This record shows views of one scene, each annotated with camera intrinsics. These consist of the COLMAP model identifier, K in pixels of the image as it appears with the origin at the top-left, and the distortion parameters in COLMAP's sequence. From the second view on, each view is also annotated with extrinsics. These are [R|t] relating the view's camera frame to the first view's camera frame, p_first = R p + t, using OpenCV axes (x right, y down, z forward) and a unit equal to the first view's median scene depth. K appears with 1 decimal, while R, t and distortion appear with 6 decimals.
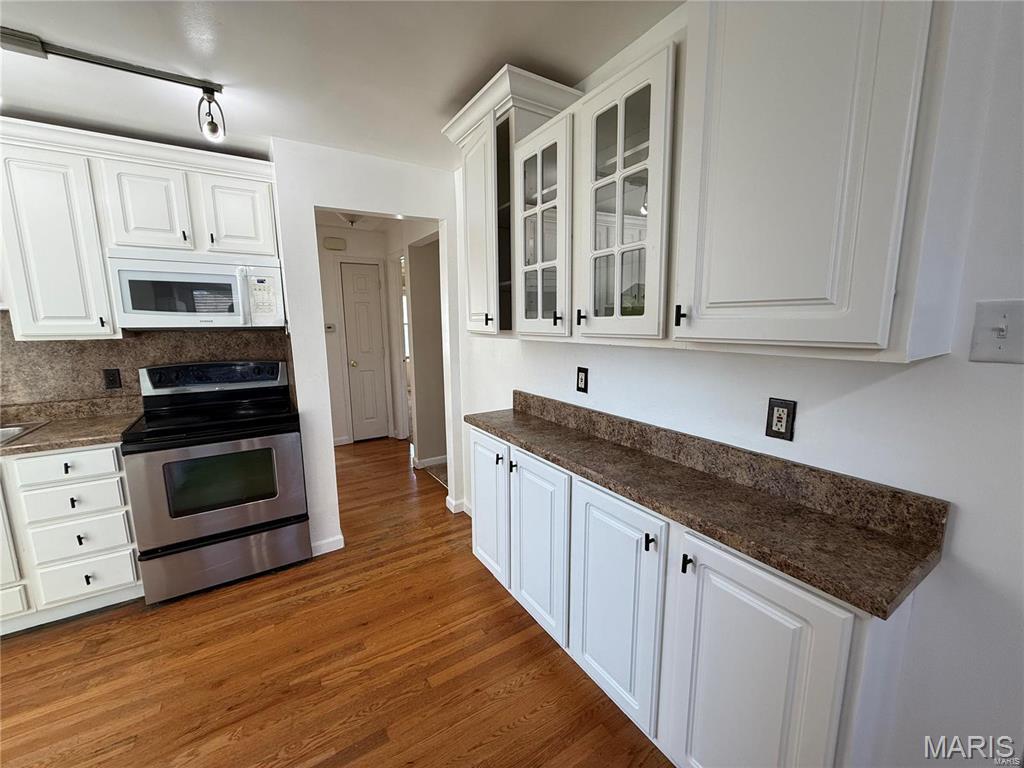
lens RADIAL K [[407.9, 0, 511.7], [0, 407.9, 385.2], [0, 0, 1]] dist [-0.001179, 0.000603]
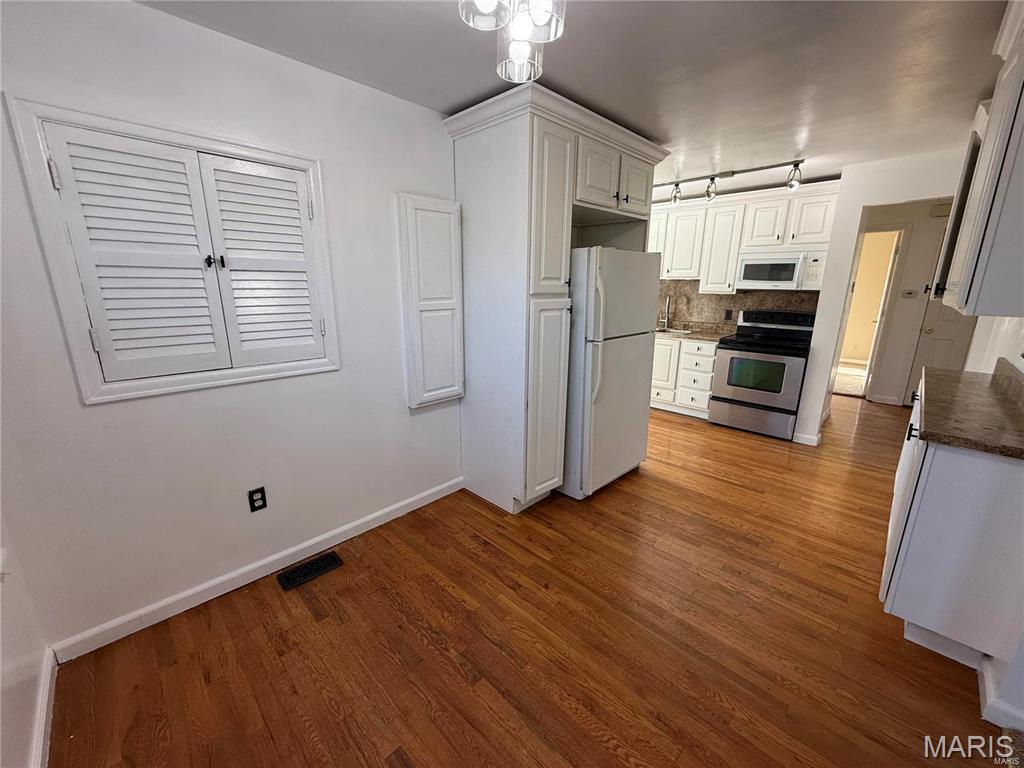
lens RADIAL K [[407.9, 0, 511.9], [0, 407.9, 385.2], [0, 0, 1]] dist [-0.001179, 0.000603]
pose [[0.229218, 0.246584, -0.941624, 0.773191], [-0.161477, 0.963609, 0.213033, 0.065834], [0.959888, 0.103219, 0.260694, -0.518262]]
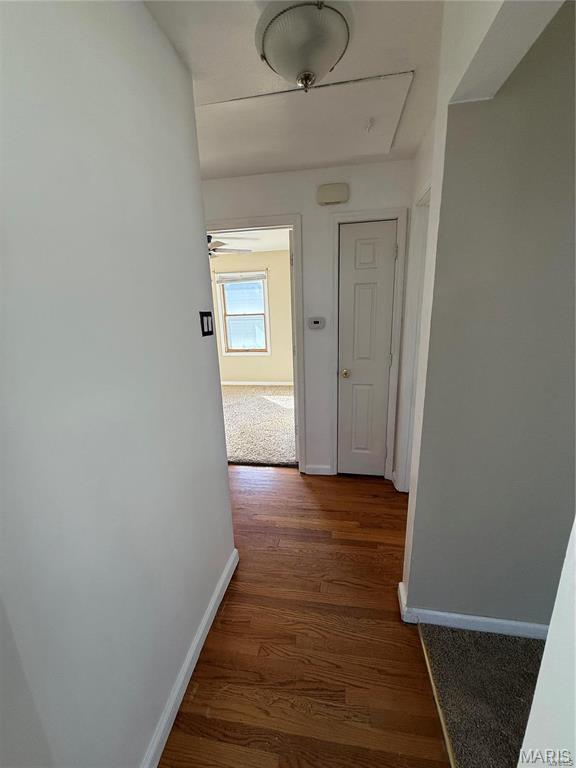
lens RADIAL K [[305.9, 0, 289.5], [0, 305.9, 388.8], [0, 0, 1]] dist [-0.001179, 0.000603]
pose [[0.751628, 0.150077, -0.642287, -0.242025], [-0.070838, 0.986506, 0.147610, -0.210165], [0.655773, -0.065449, 0.752116, 1.138073]]
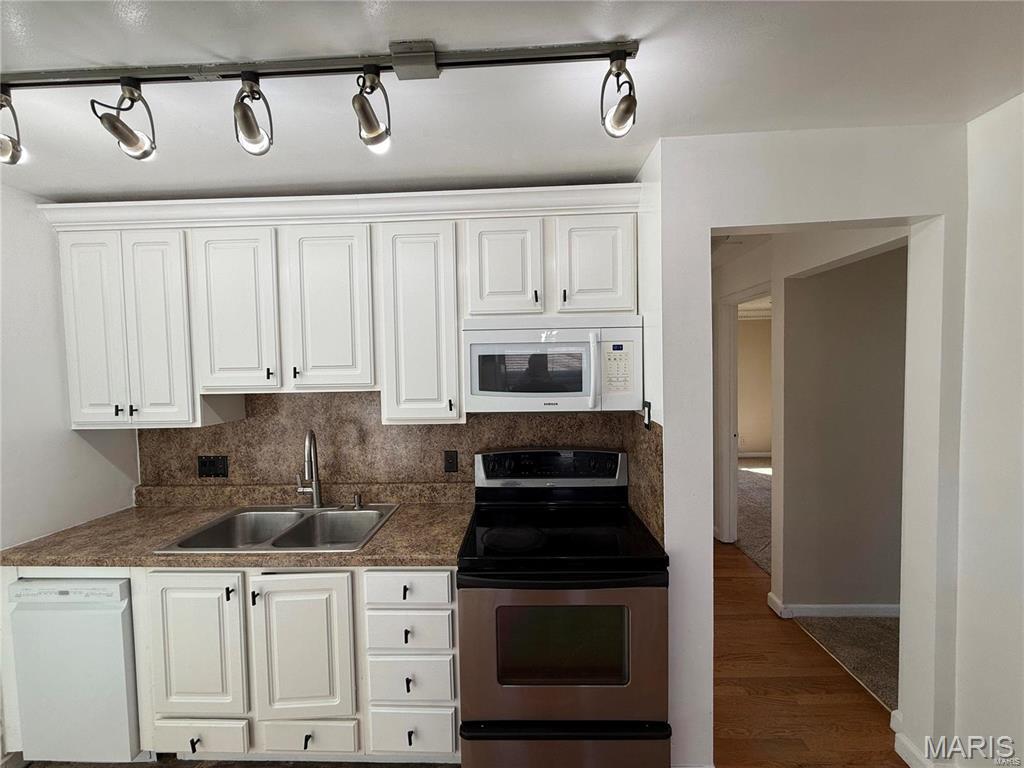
lens RADIAL K [[407.9, 0, 507.1], [0, 407.9, 387.4], [0, 0, 1]] dist [-0.001179, 0.000603]
pose [[0.817984, 0.019327, -0.574916, -0.395353], [-0.076489, 0.994215, -0.075405, -0.128824], [0.570133, 0.105655, 0.814731, 0.348159]]
